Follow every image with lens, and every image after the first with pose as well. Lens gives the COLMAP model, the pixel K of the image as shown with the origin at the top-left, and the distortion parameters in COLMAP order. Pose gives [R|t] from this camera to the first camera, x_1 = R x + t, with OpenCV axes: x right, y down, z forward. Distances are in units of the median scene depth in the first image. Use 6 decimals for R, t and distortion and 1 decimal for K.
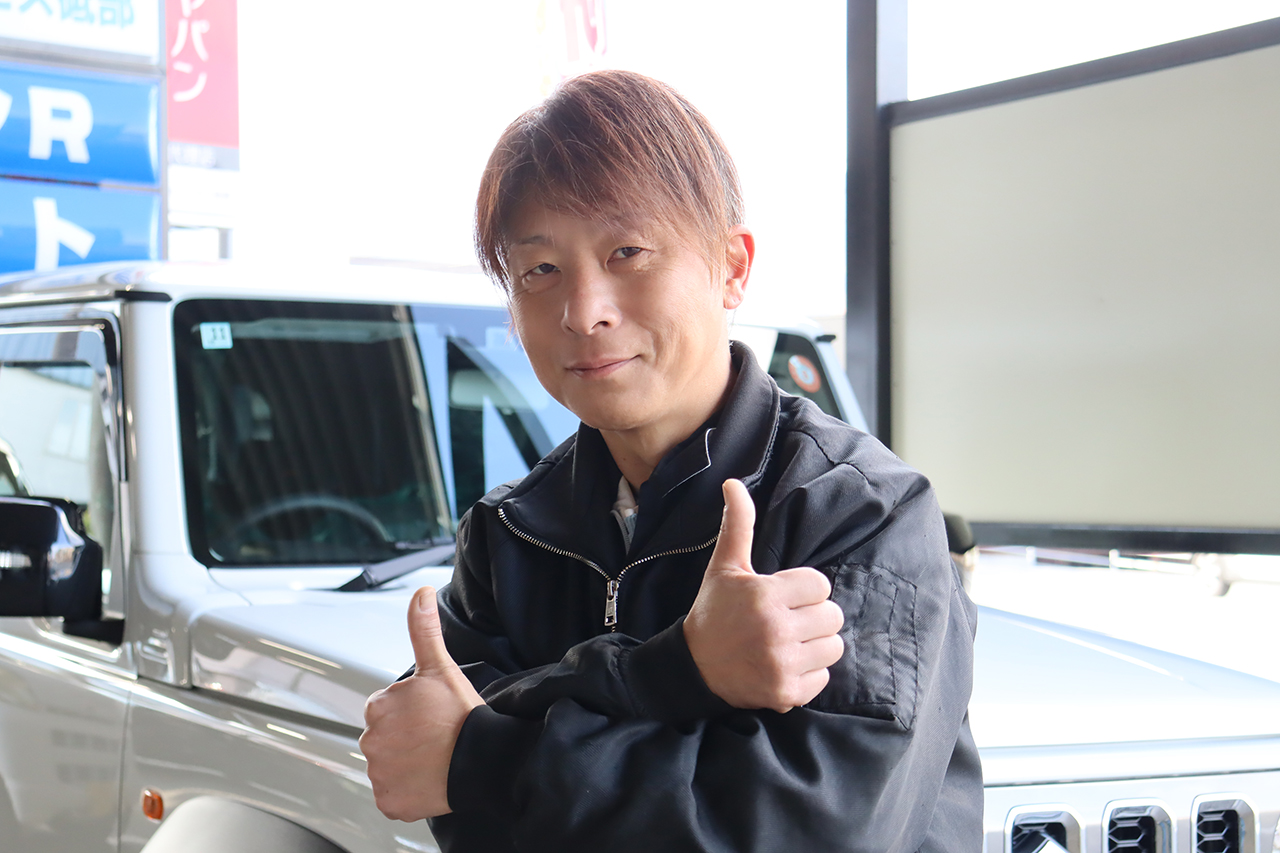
lens RADIAL K [[2369.0, 0, 640.0], [0, 2369.0, 426.5], [0, 0, 1]] dist [0.263633, -0.045302]
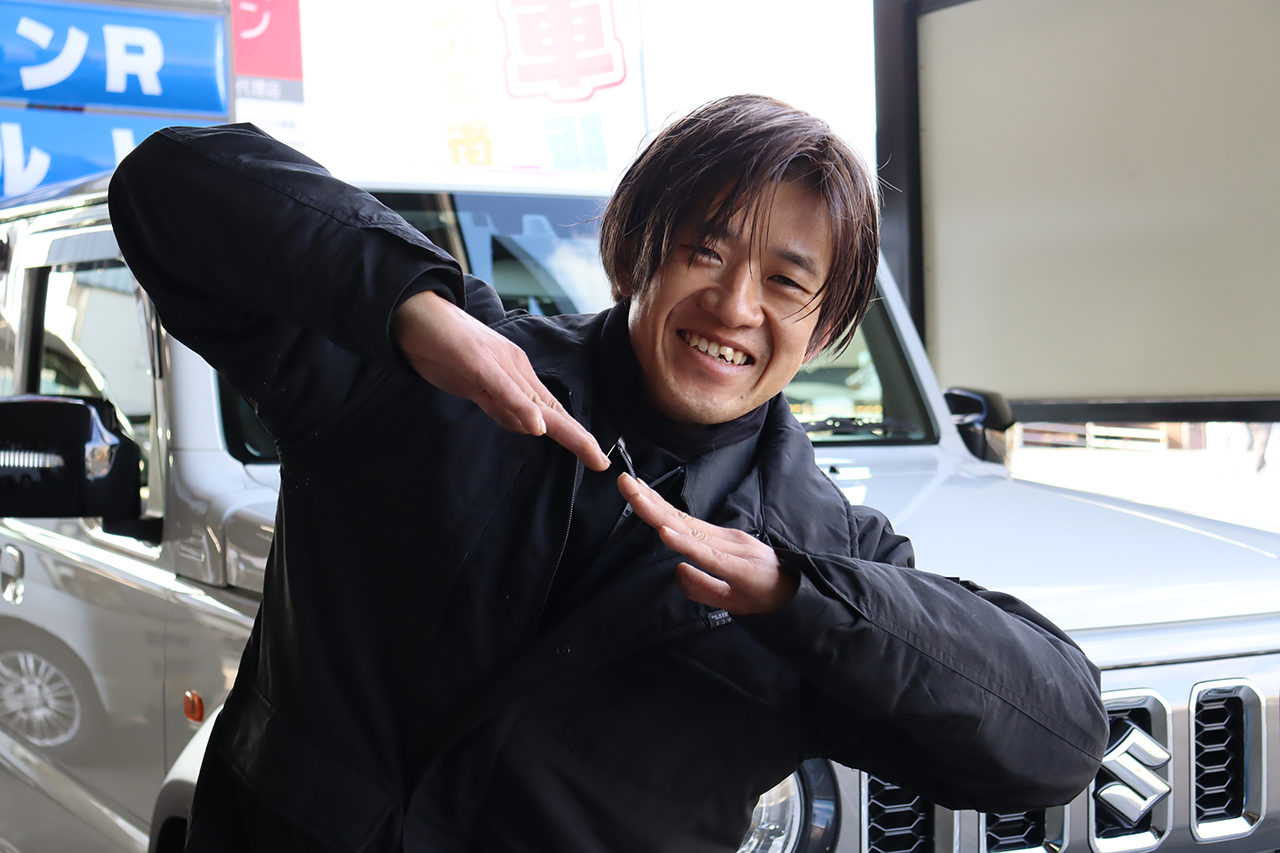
lens RADIAL K [[2049.0, 0, 634.5], [0, 2049.0, 446.0], [0, 0, 1]] dist [-0.001036, 0.905703]
pose [[0.999356, -0.028201, -0.022181, -0.001835], [0.029321, 0.998221, 0.051906, 0.011045], [0.020678, -0.052523, 0.998406, 0.141044]]
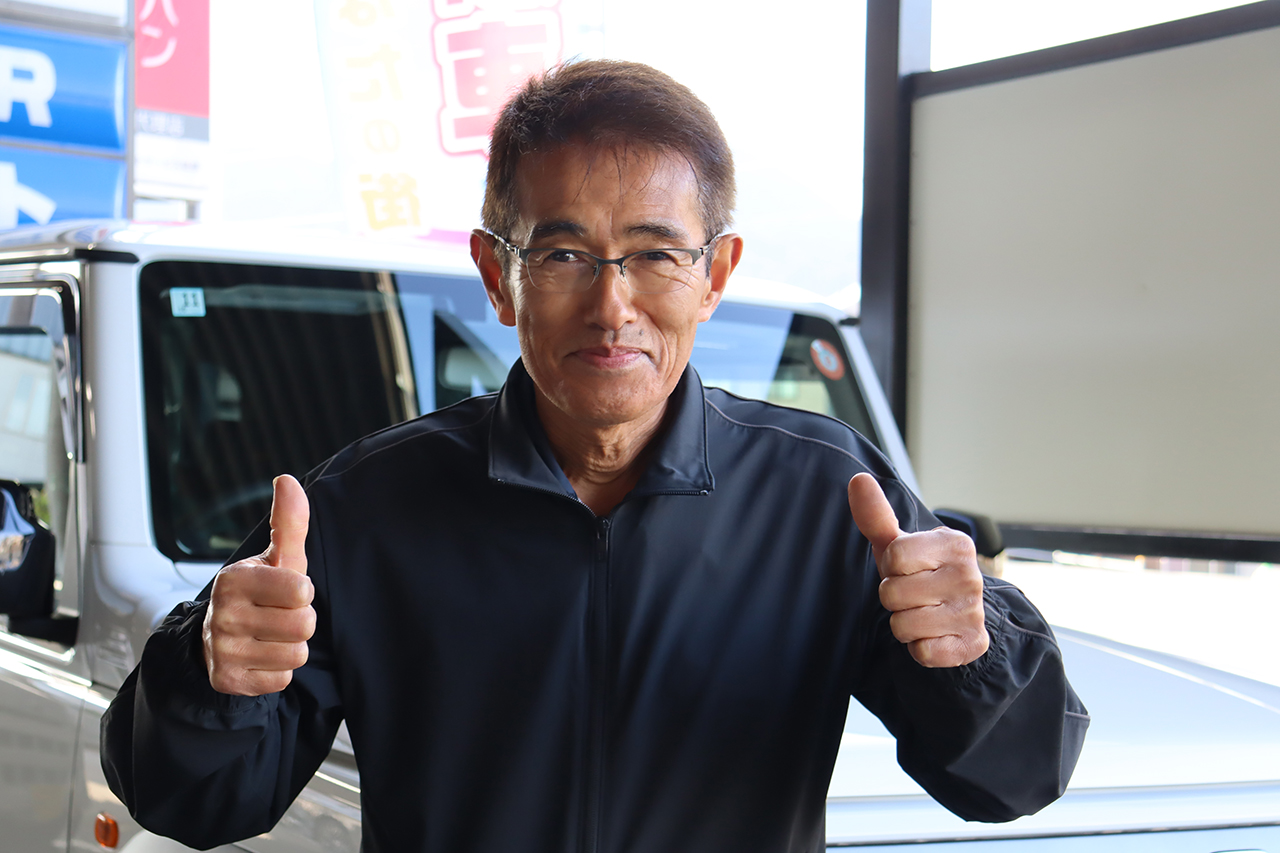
lens RADIAL K [[2334.1, 0, 640.0], [0, 2334.1, 426.5], [0, 0, 1]] dist [0.068845, 1.331559]
pose [[0.999587, 0.020318, 0.020341, -0.022331], [-0.020413, 0.999782, 0.004499, 0.001177], [-0.020245, -0.004913, 0.999783, 0.105478]]
